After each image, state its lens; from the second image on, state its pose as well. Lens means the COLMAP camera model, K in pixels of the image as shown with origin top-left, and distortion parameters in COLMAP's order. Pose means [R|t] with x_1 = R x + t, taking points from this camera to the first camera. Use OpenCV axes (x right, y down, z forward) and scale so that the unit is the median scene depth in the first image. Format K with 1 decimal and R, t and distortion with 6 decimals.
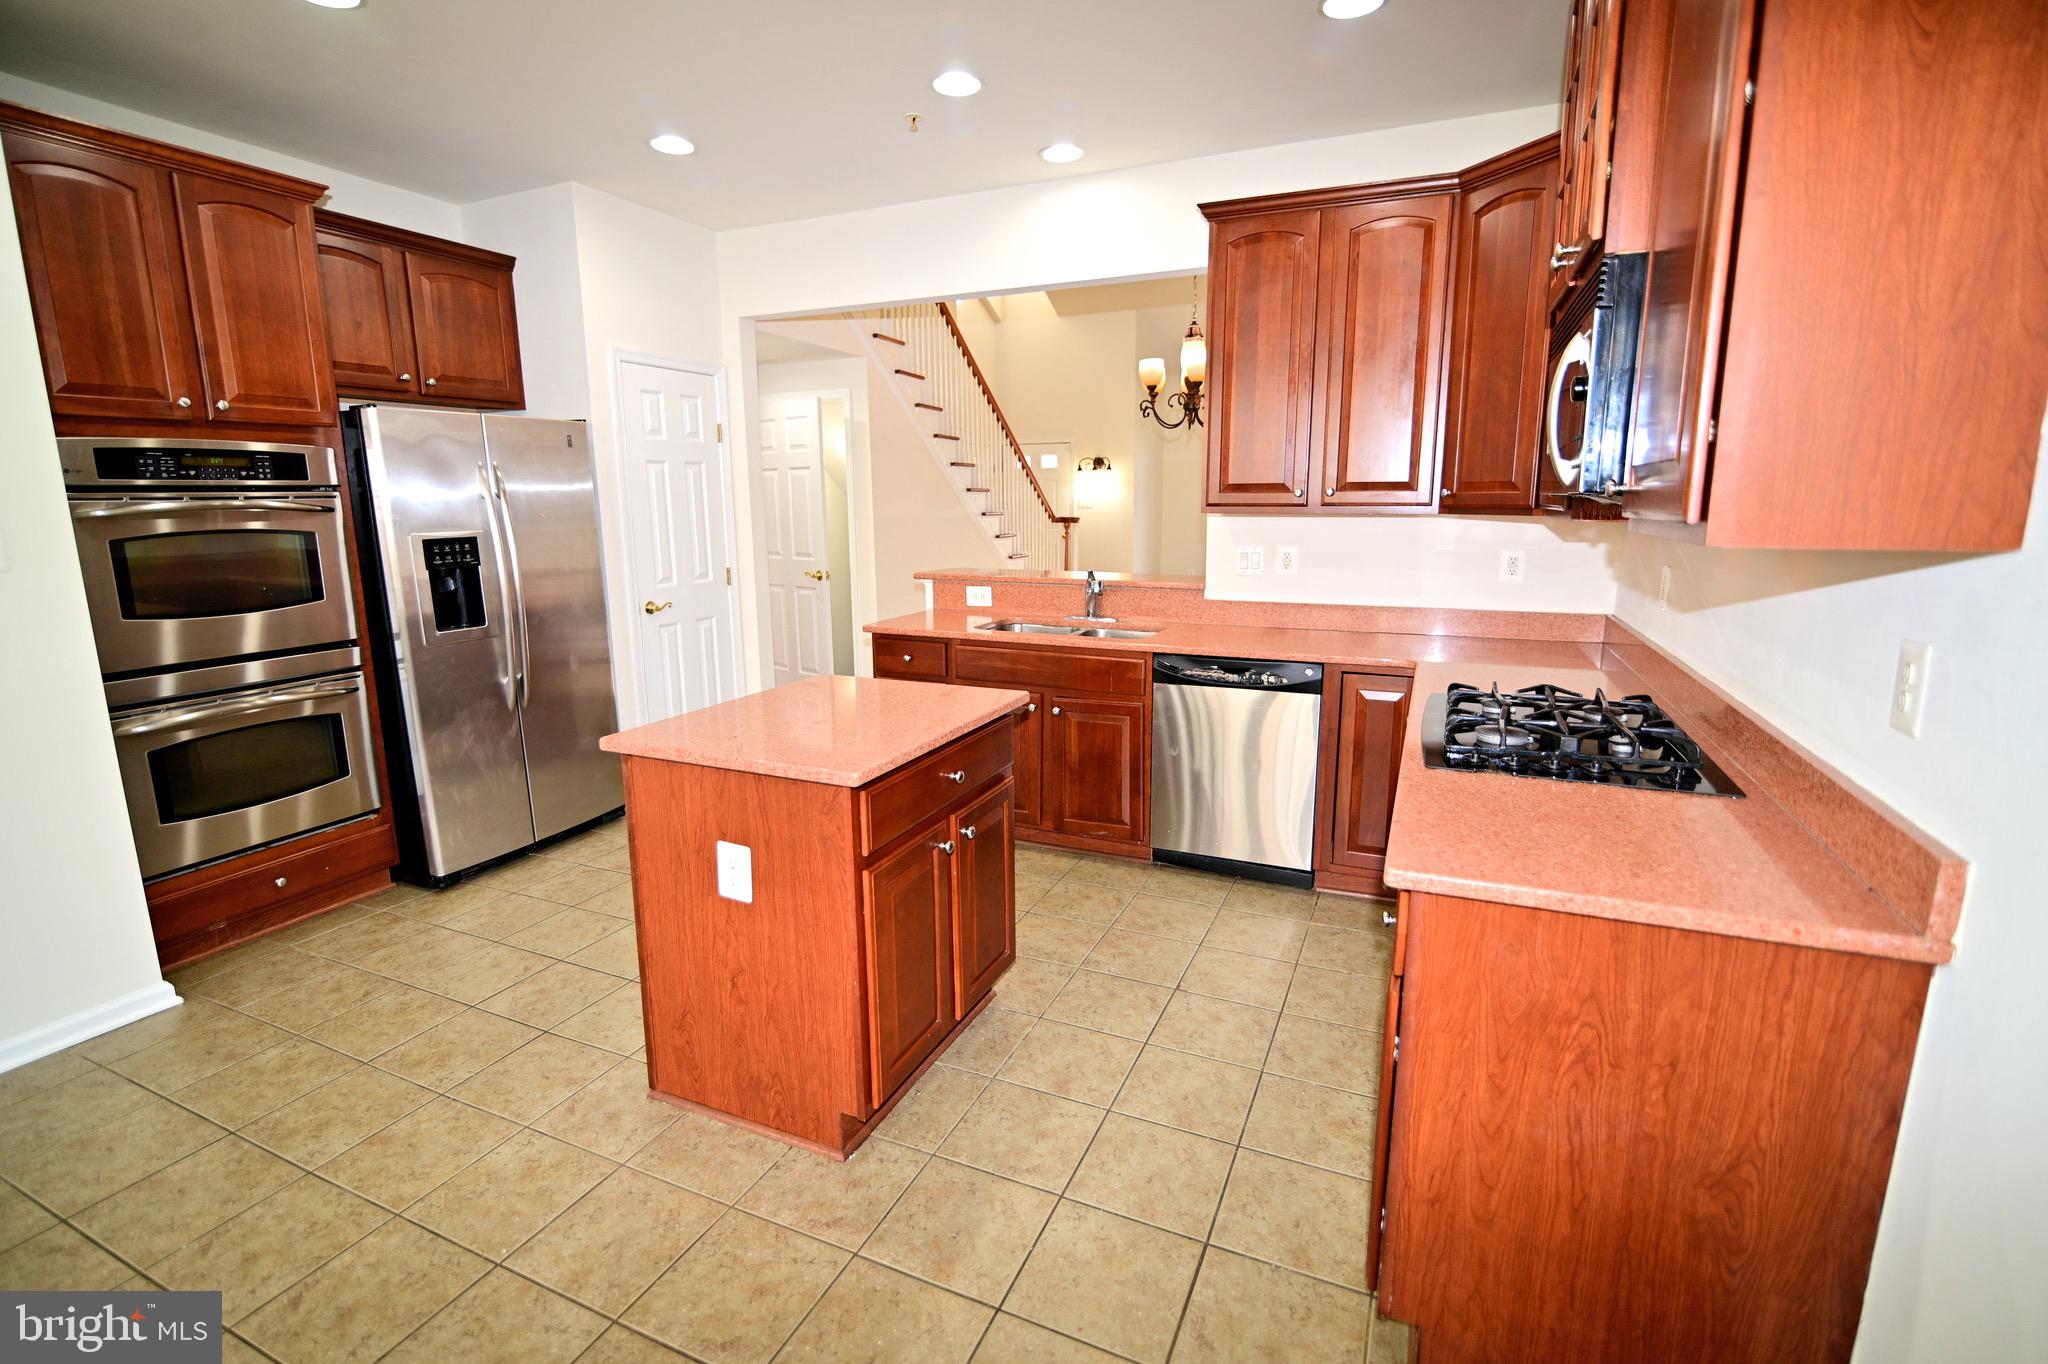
lens RADIAL K [[935.5, 0, 1024.1], [0, 935.5, 678.6], [0, 0, 1]] dist [-0.021920, 0.002241]
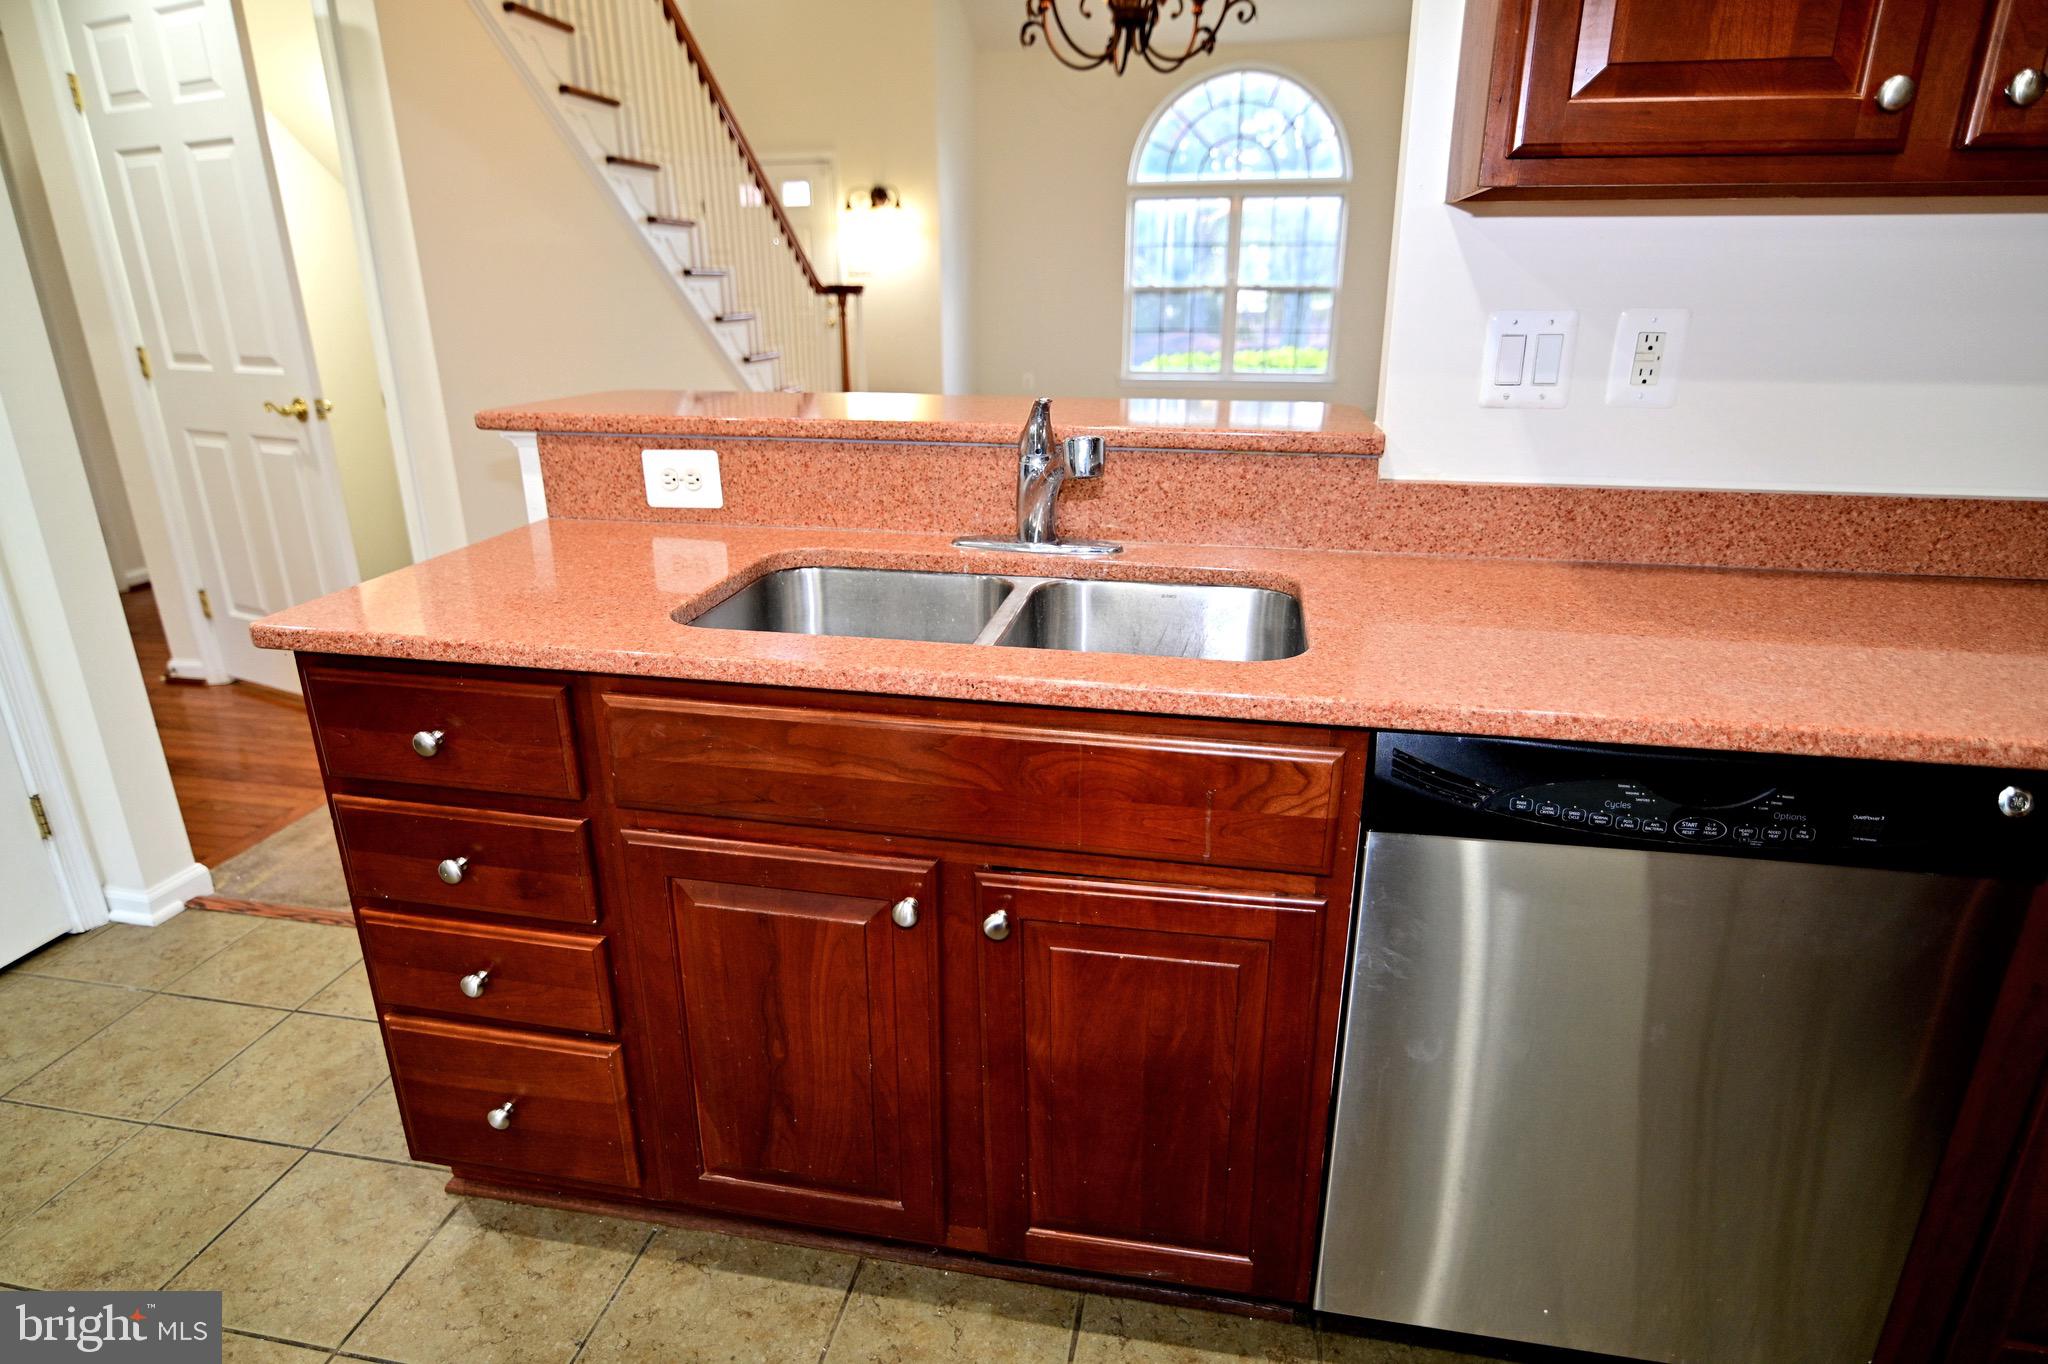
lens RADIAL K [[1141.4, 0, 1018.6], [0, 1141.4, 691.1], [0, 0, 1]] dist [-0.009303, -0.002649]
pose [[0.975892, -0.073875, 0.205373, -0.025057], [0.040949, 0.986238, 0.160180, -0.090866], [-0.214380, -0.147909, 0.965486, 0.696712]]
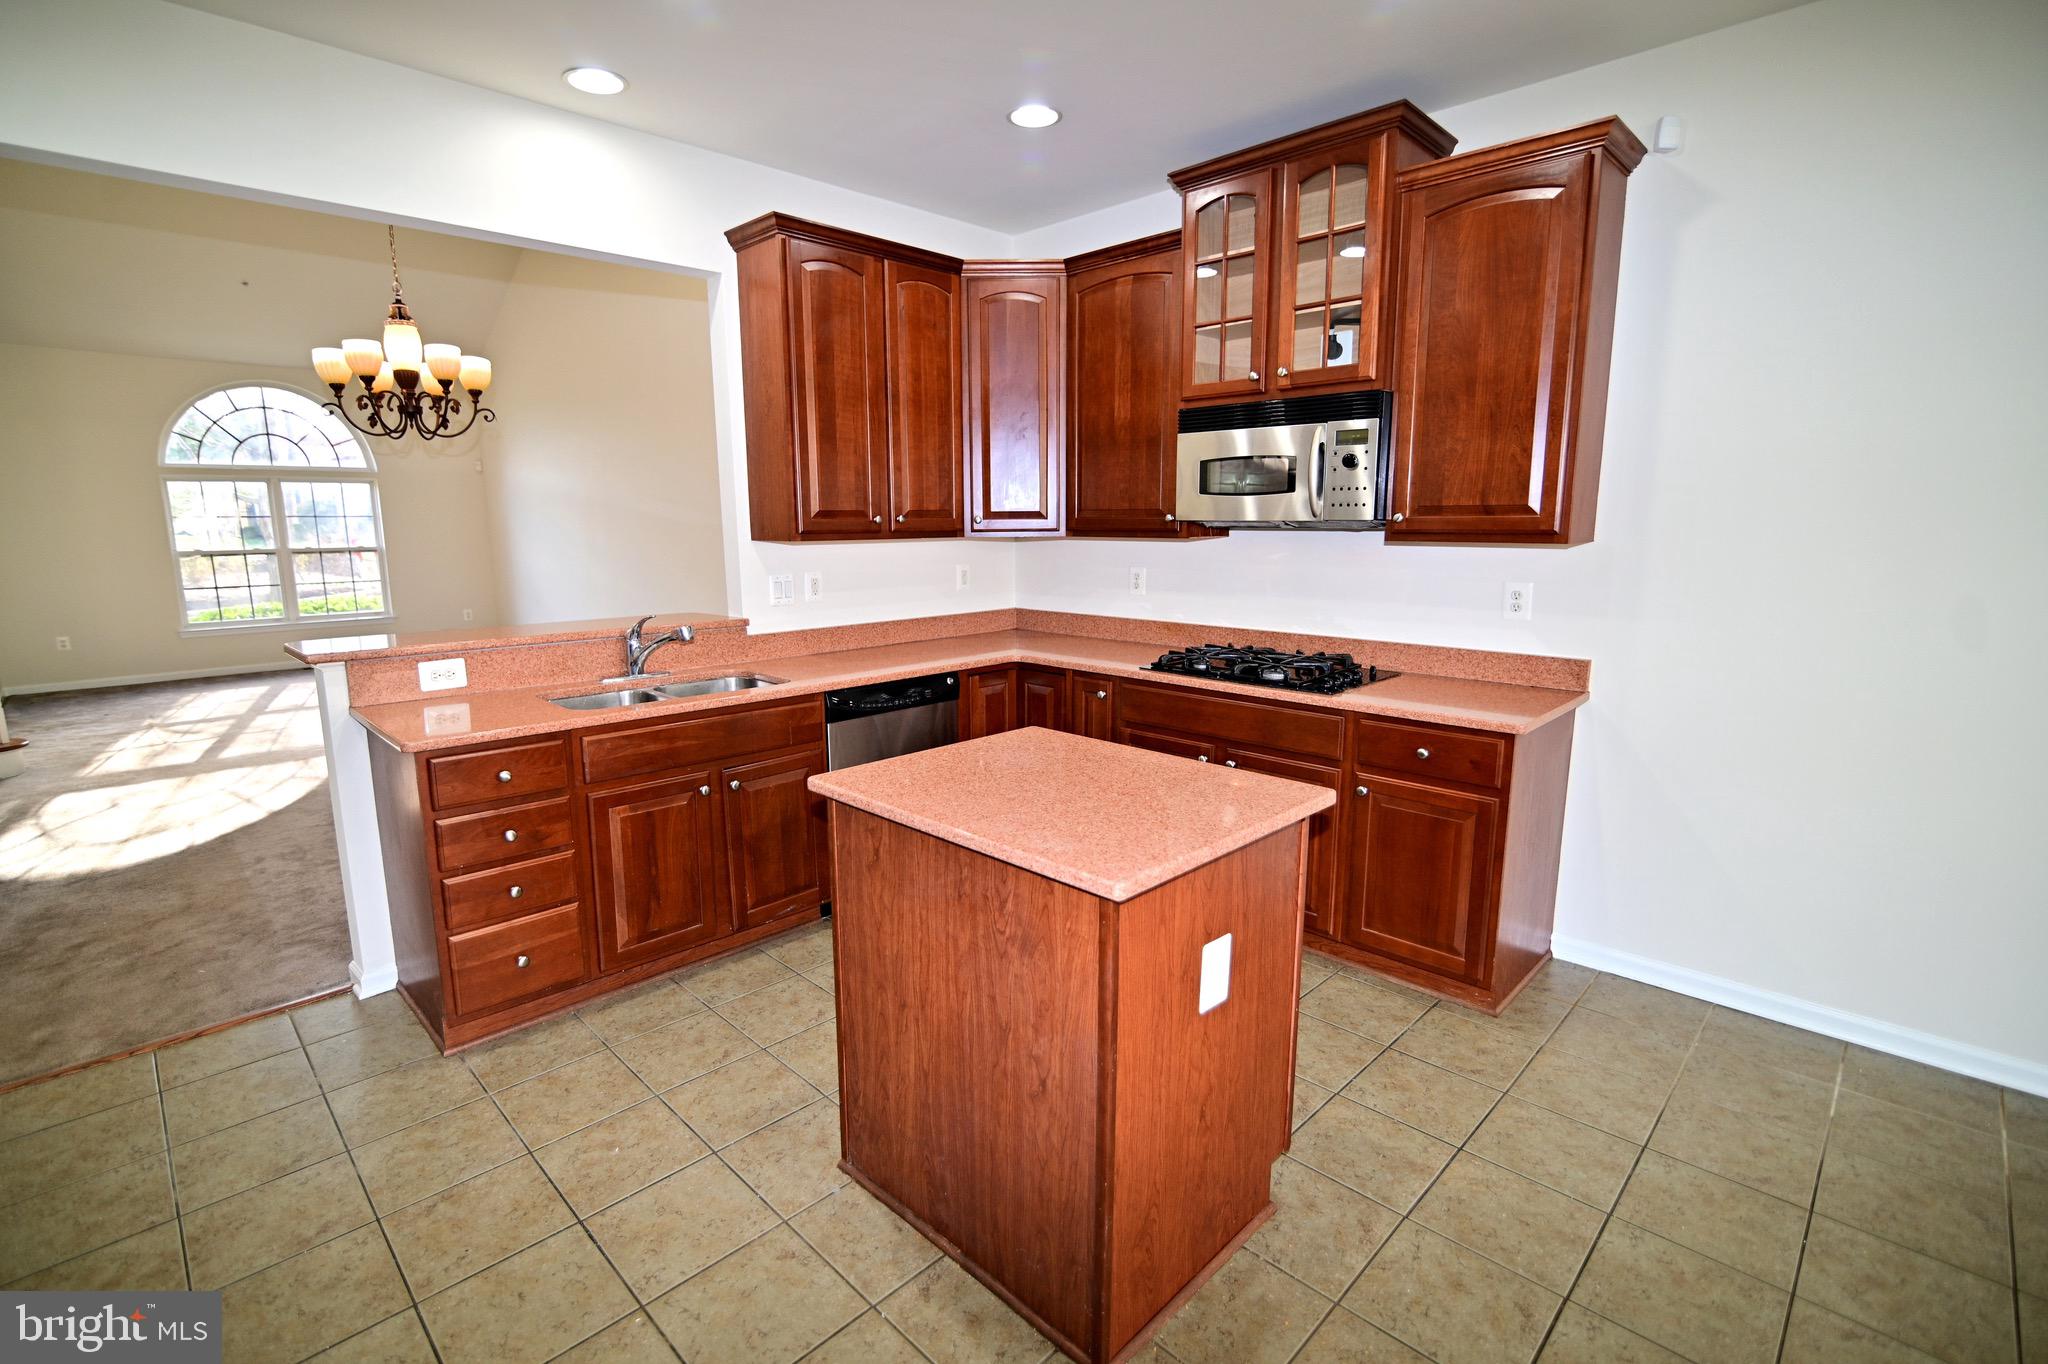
lens RADIAL K [[935.5, 0, 1012.2], [0, 935.5, 681.2], [0, 0, 1]] dist [-0.021920, 0.002241]
pose [[0.360539, -0.155156, 0.919749, -0.629806], [0.179426, 0.979189, 0.094848, -0.090629], [-0.915324, 0.130831, 0.380875, 0.467853]]
